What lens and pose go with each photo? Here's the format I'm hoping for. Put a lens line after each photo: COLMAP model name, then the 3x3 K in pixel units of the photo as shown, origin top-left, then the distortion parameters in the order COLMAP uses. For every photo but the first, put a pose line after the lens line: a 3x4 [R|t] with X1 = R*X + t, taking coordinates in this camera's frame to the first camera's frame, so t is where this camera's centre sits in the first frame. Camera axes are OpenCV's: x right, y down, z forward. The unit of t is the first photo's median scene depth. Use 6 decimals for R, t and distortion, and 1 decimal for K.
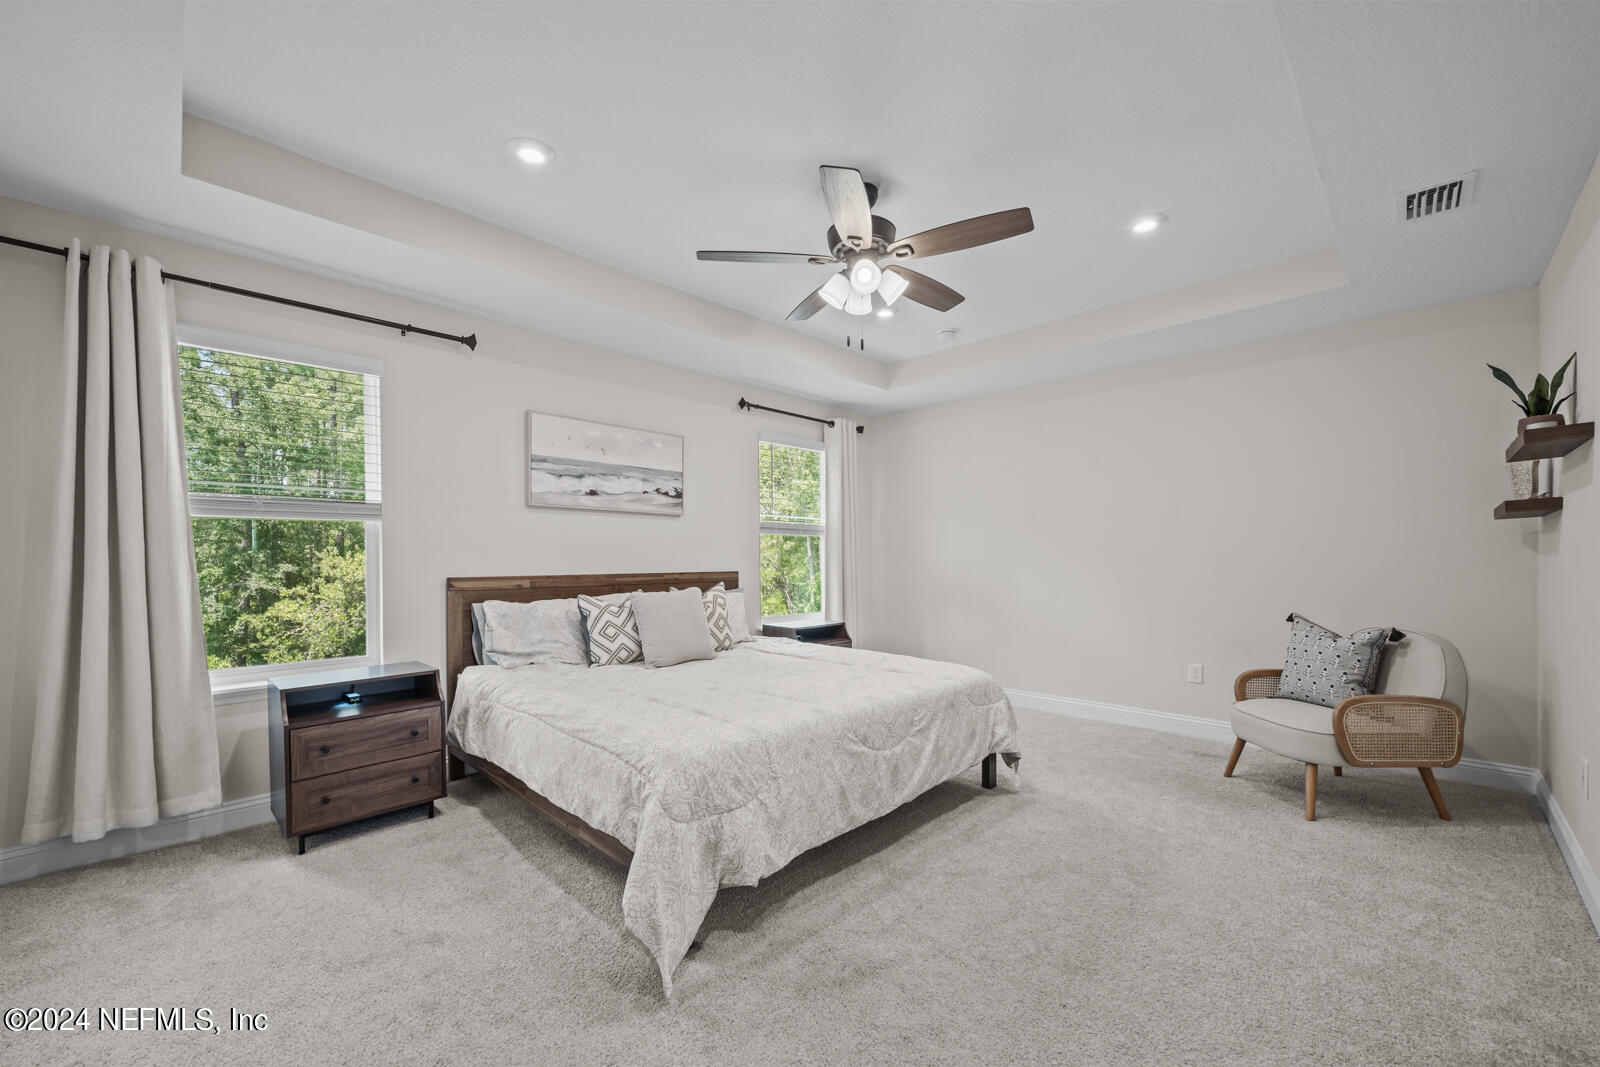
lens RADIAL K [[633.2, 0, 806.1], [0, 633.2, 555.2], [0, 0, 1]] dist [0.007071, -0.000273]
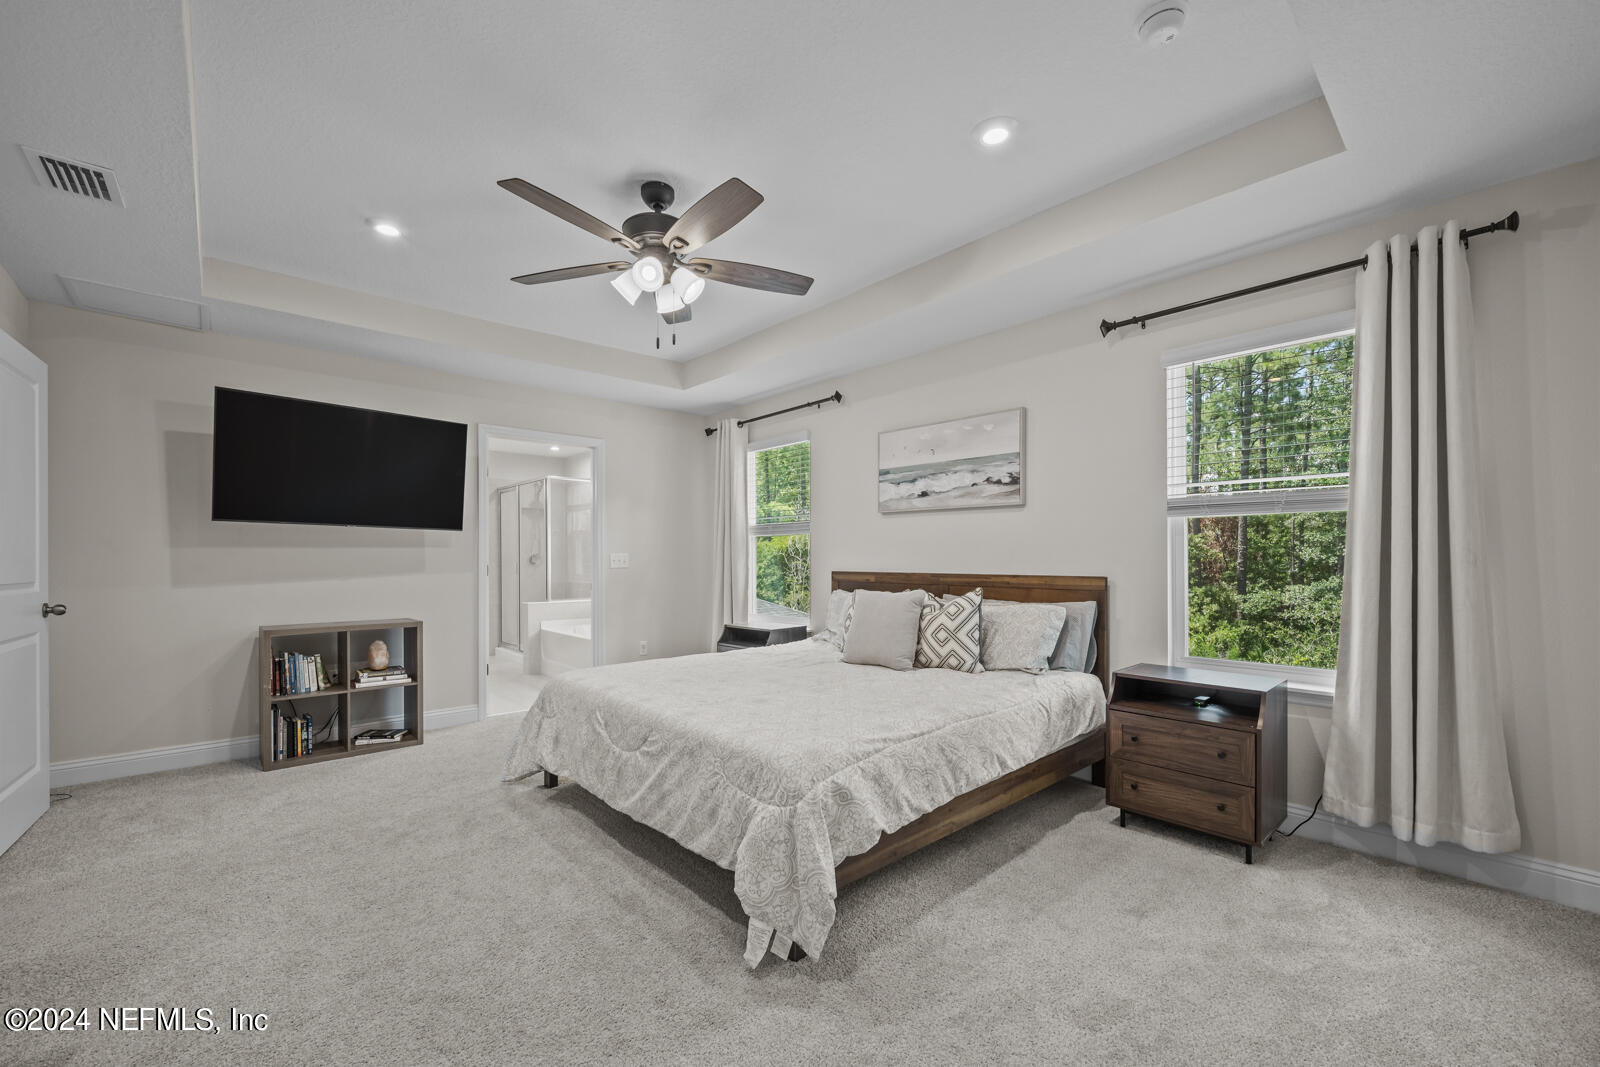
lens RADIAL K [[645.0, 0, 810.1], [0, 645.0, 555.1], [0, 0, 1]] dist [-0.003114, 0.000165]
pose [[-0.051917, -0.001708, -0.998650, 0.702889], [0.005000, 0.999986, -0.001970, 0.002337], [0.998639, -0.005096, -0.051908, 0.840977]]
